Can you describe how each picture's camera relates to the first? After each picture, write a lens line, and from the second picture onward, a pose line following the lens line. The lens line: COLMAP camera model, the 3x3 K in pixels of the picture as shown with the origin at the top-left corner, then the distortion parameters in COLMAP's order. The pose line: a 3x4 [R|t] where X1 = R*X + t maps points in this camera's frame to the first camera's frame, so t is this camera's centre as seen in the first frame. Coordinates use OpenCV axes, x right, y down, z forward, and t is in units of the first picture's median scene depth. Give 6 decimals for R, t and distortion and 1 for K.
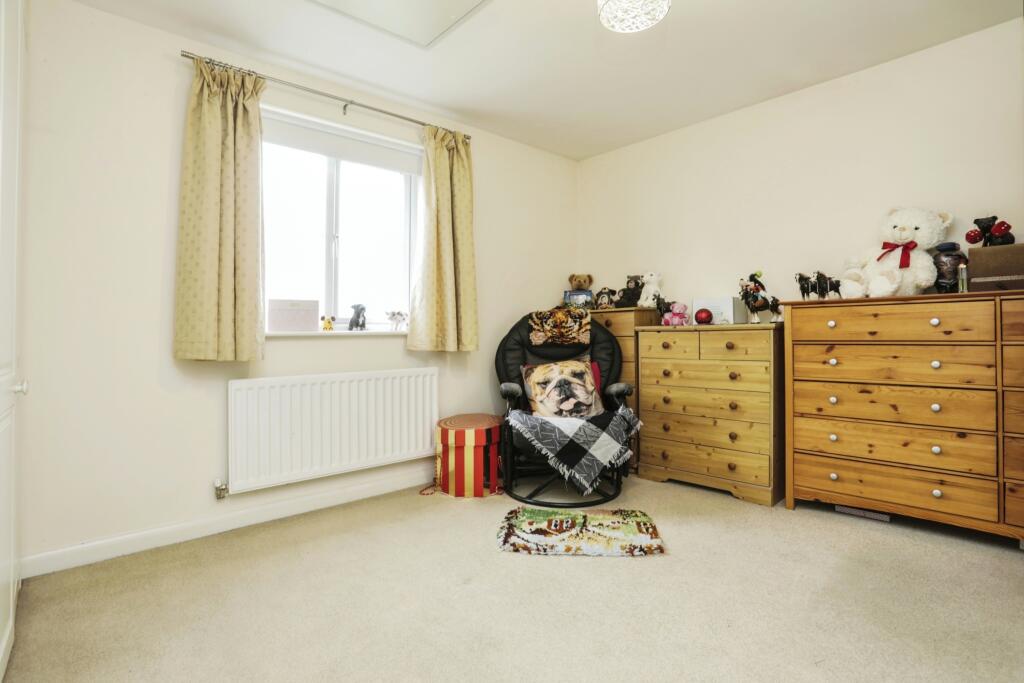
lens RADIAL K [[535.7, 0, 509.8], [0, 535.7, 322.1], [0, 0, 1]] dist [-0.001525, -0.000165]
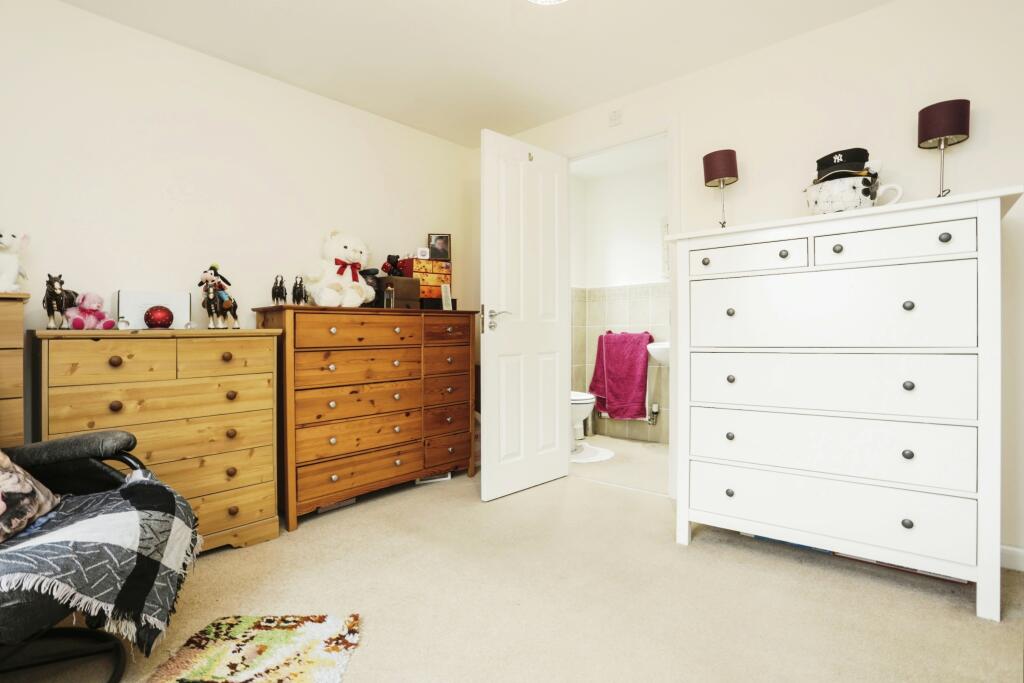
lens RADIAL K [[508.7, 0, 517.2], [0, 508.7, 344.1], [0, 0, 1]] dist [-0.031806, 0.001208]
pose [[-0.107678, -0.005112, 0.994173, -0.381330], [-0.005500, 0.999975, 0.004546, 0.021701], [-0.994171, -0.004978, -0.107704, 0.711778]]
